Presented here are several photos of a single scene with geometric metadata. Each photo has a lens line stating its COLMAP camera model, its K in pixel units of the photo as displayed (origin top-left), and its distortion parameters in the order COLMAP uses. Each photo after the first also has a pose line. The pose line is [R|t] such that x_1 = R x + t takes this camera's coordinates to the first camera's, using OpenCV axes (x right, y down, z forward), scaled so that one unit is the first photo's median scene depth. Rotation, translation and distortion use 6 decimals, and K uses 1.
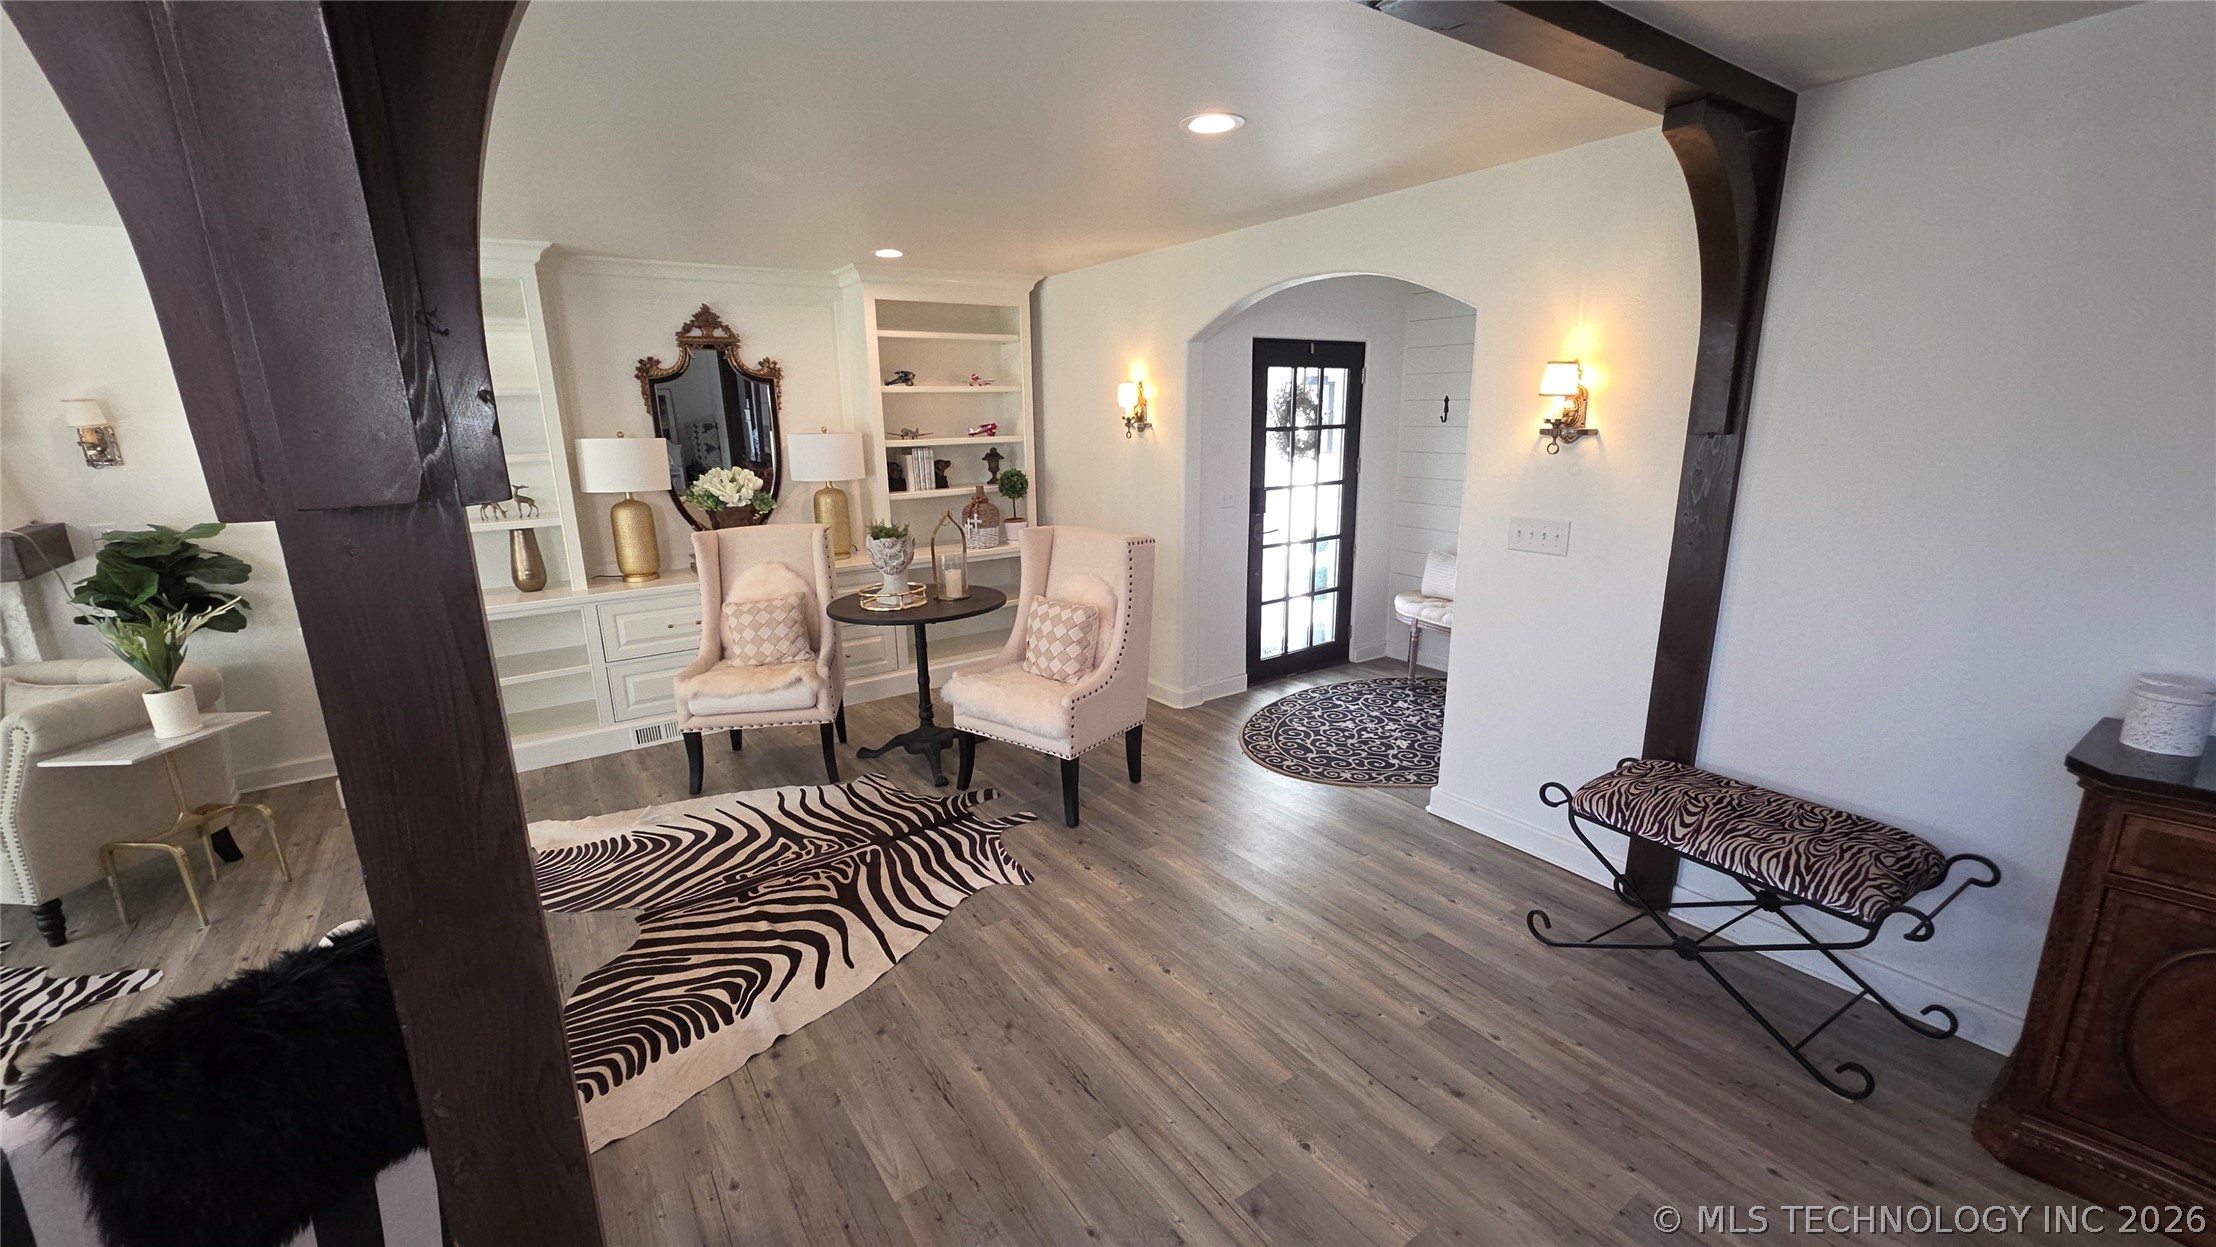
lens RADIAL K [[873.3, 0, 1108.0], [0, 873.3, 623.5], [0, 0, 1]] dist [0.001854, 0.000368]
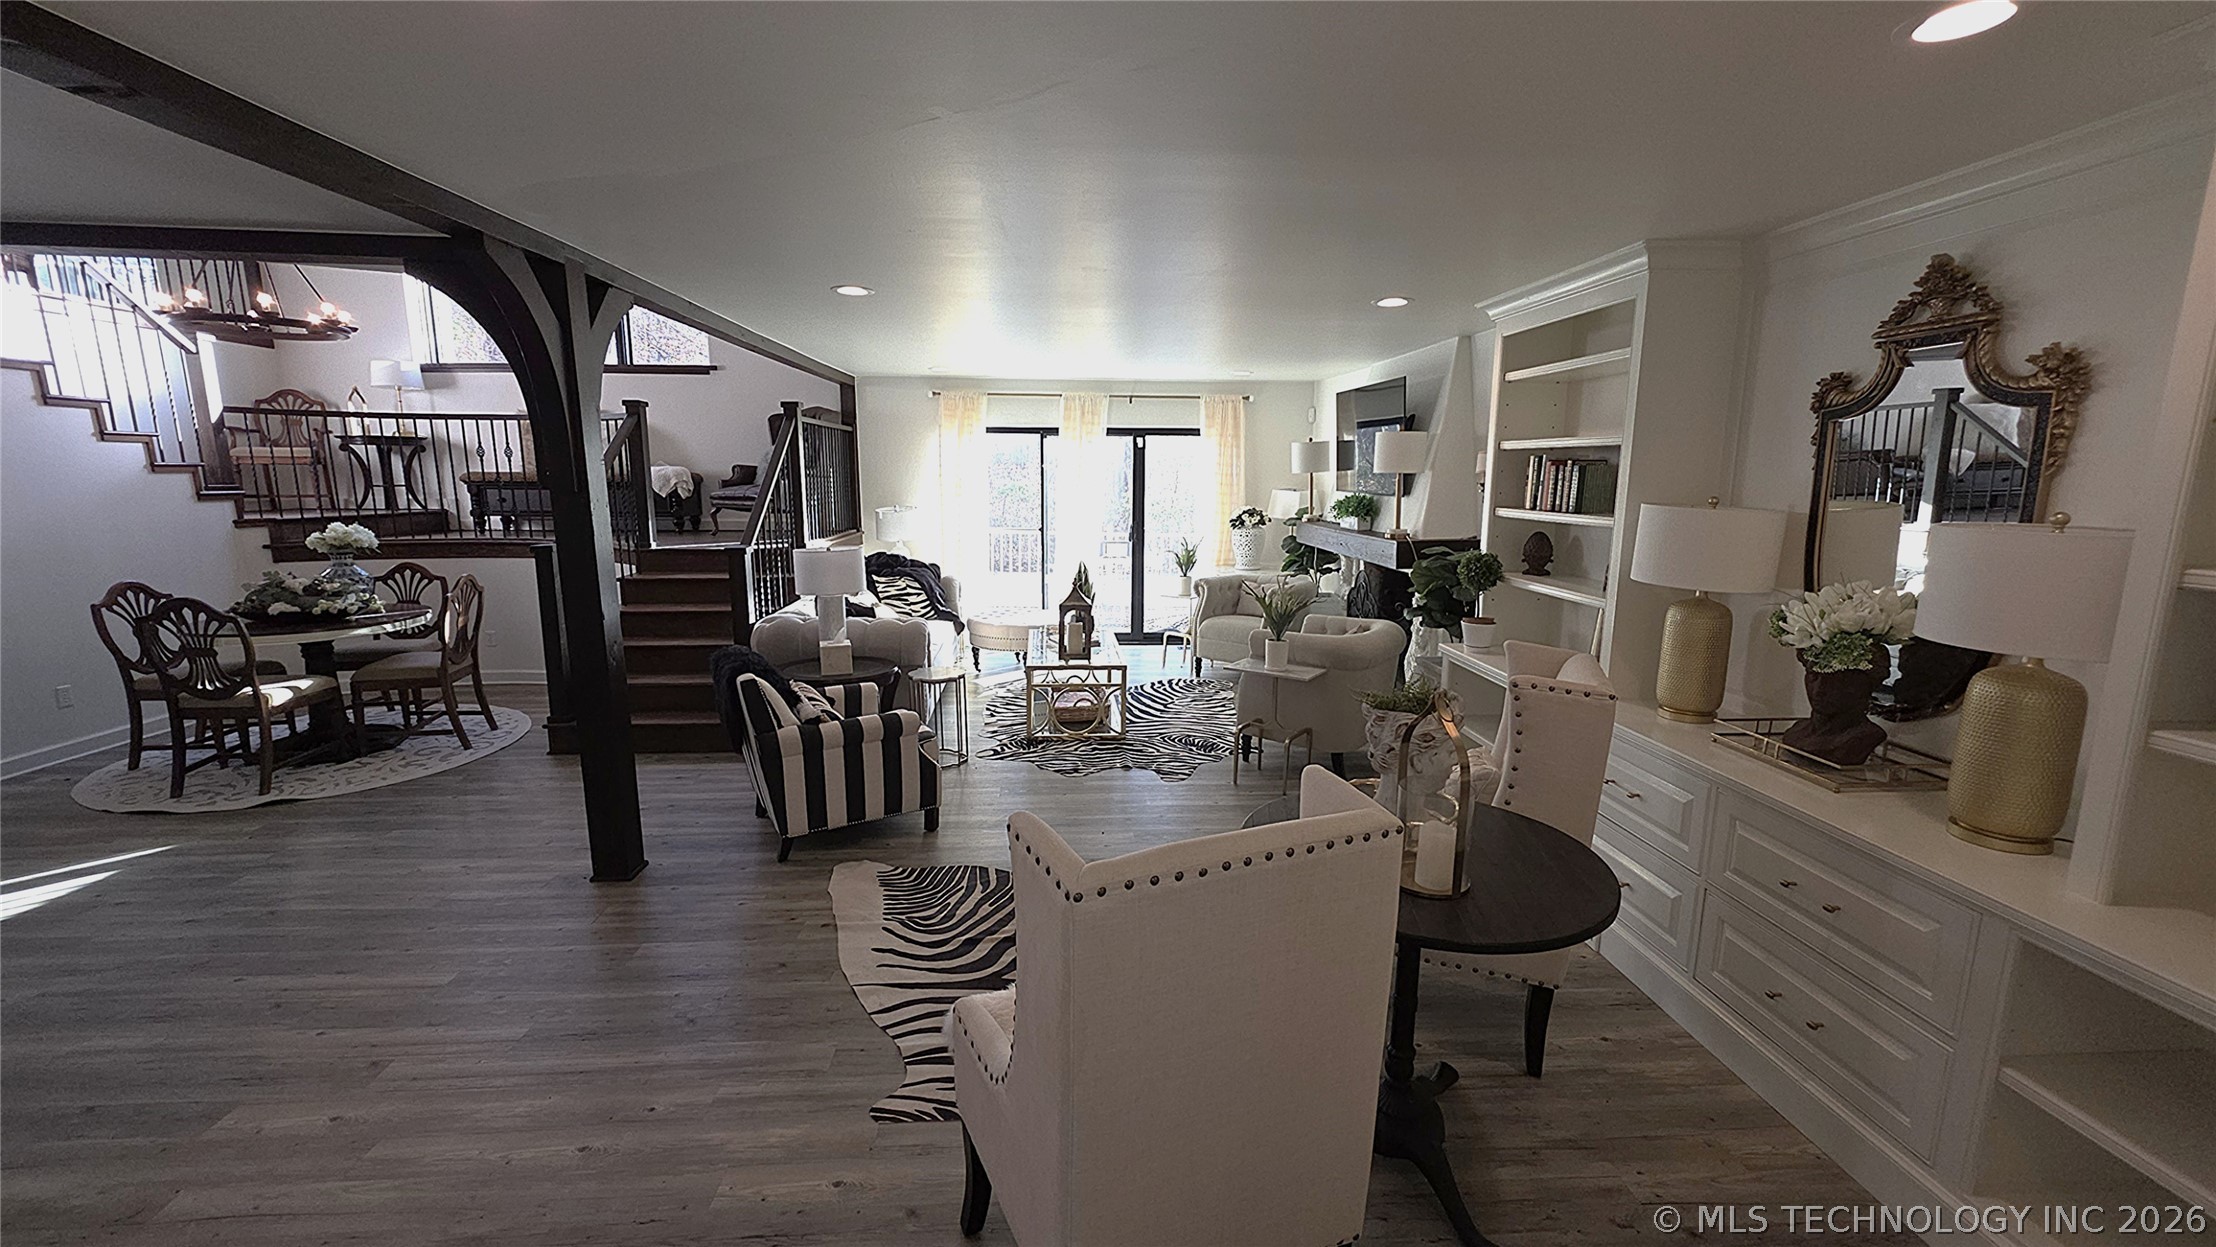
lens RADIAL K [[873.3, 0, 1108.0], [0, 873.3, 623.5], [0, 0, 1]] dist [0.001854, 0.000368]
pose [[-0.518233, 0.164734, -0.839224, 0.383856], [-0.196771, 0.931982, 0.304450, -0.375872], [0.832296, 0.322911, -0.450569, 1.477725]]
